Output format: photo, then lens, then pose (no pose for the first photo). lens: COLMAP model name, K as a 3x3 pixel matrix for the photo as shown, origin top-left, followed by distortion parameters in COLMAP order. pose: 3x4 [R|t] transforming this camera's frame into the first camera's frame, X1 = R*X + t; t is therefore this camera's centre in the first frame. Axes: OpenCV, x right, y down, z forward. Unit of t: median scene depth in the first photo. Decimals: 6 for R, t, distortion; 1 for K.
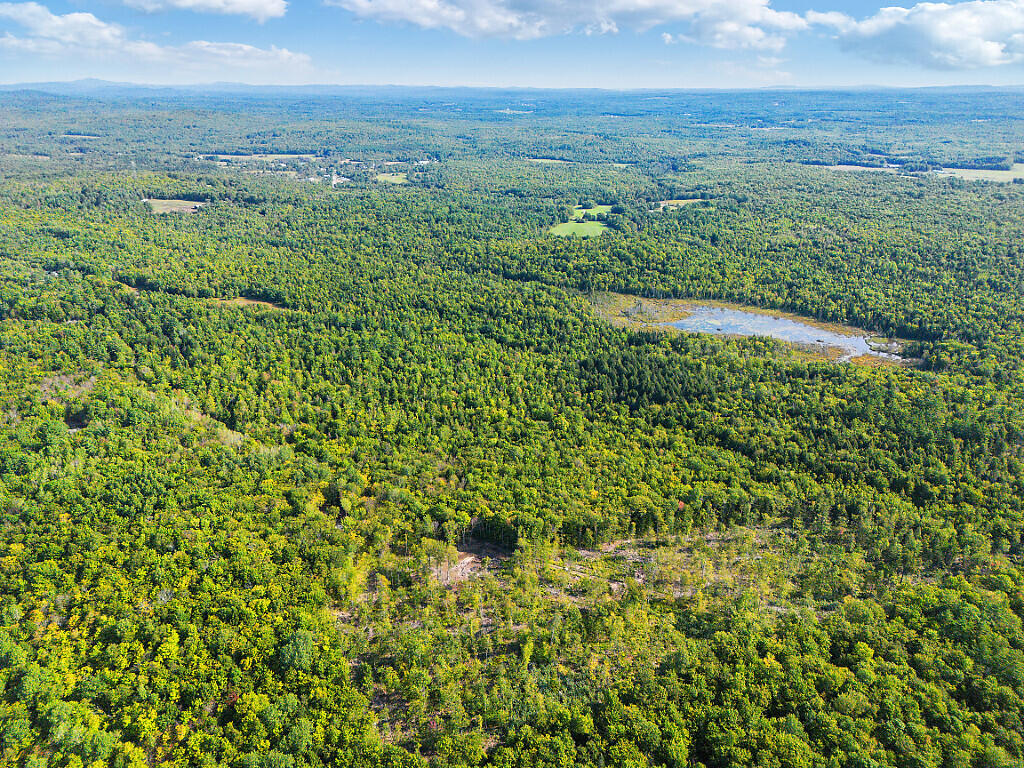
lens RADIAL K [[716.5, 0, 513.3], [0, 716.5, 380.7], [0, 0, 1]] dist [0.076115, -0.067491]
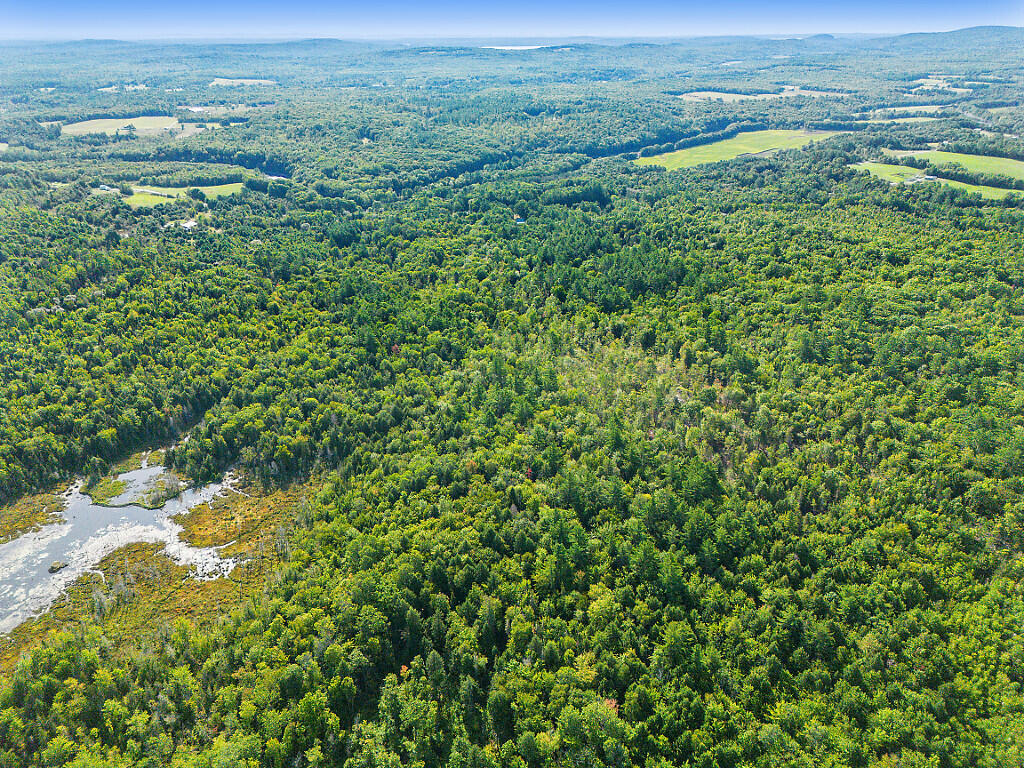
lens RADIAL K [[716.5, 0, 510.5], [0, 716.5, 384.0], [0, 0, 1]] dist [0.076115, -0.067491]
pose [[-0.111481, -0.431733, 0.895086, 0.102634], [0.380672, 0.813446, 0.439766, -0.360564], [-0.917965, 0.389760, 0.073665, 1.098724]]
